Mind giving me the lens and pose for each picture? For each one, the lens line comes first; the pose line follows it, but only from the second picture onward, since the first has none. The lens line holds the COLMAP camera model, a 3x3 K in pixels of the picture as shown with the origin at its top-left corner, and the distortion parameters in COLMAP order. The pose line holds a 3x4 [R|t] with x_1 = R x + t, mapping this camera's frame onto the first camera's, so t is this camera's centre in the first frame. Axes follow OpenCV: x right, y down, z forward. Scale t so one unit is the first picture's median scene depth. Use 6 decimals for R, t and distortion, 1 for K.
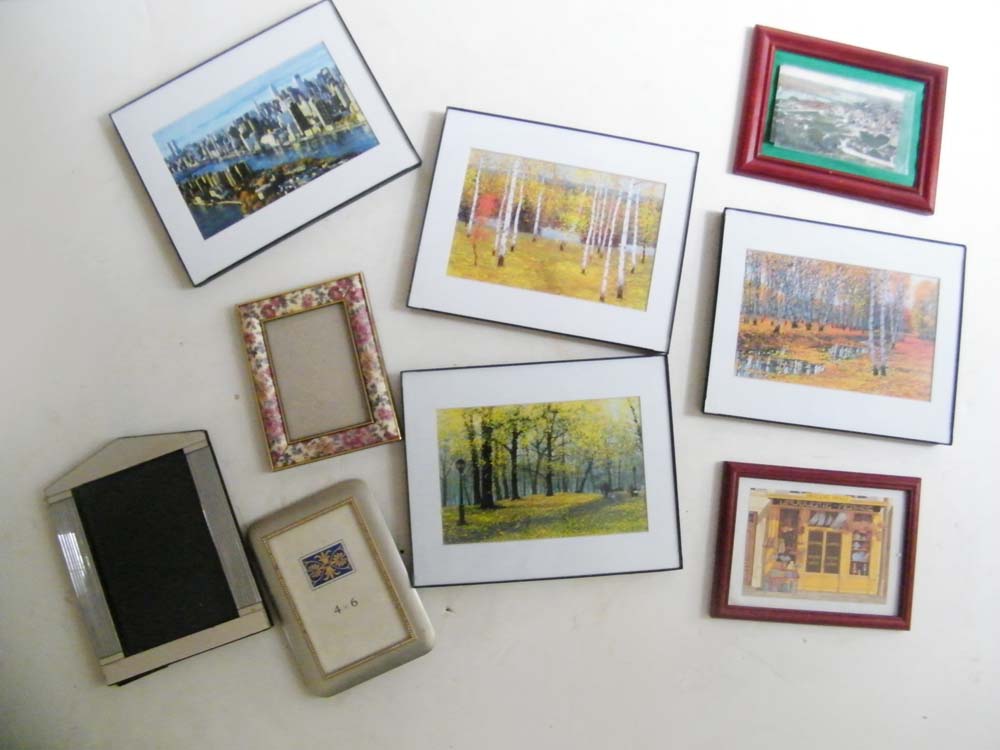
lens RADIAL K [[821.2, 0, 497.6], [0, 821.2, 379.1], [0, 0, 1]] dist [-0.153127, 0.042707]
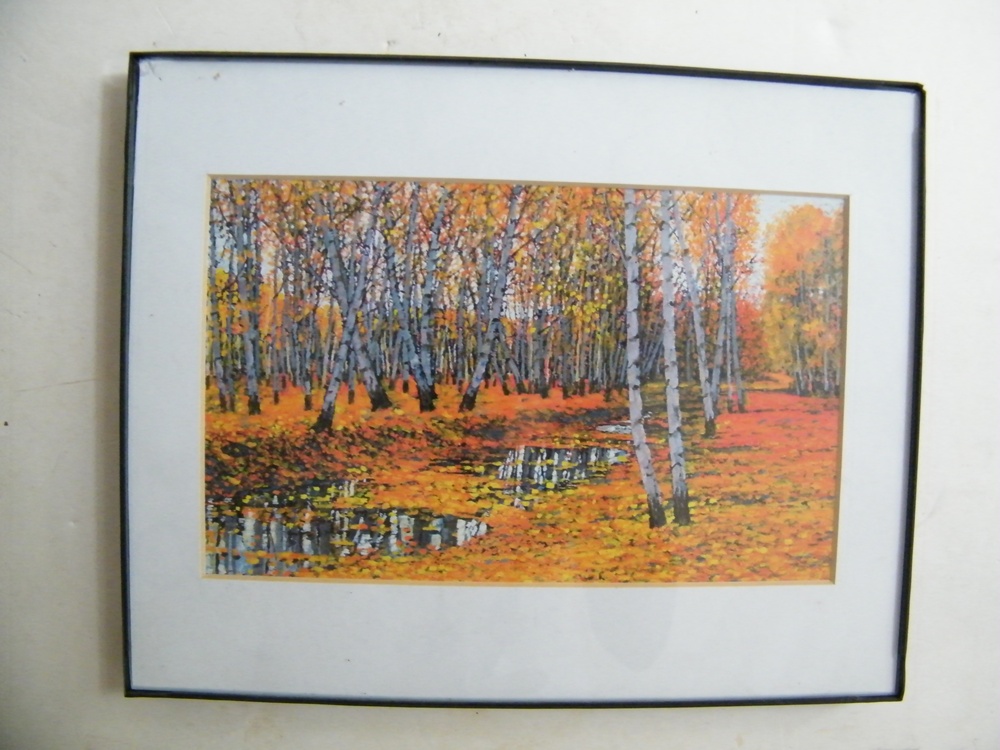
lens RADIAL K [[821.2, 0, 494.4], [0, 821.2, 369.5], [0, 0, 1]] dist [-0.153127, 0.042707]
pose [[0.993642, -0.108071, 0.031565, 0.405602], [0.104366, 0.989312, 0.101826, -0.107161], [-0.042232, -0.097885, 0.994301, 0.680615]]
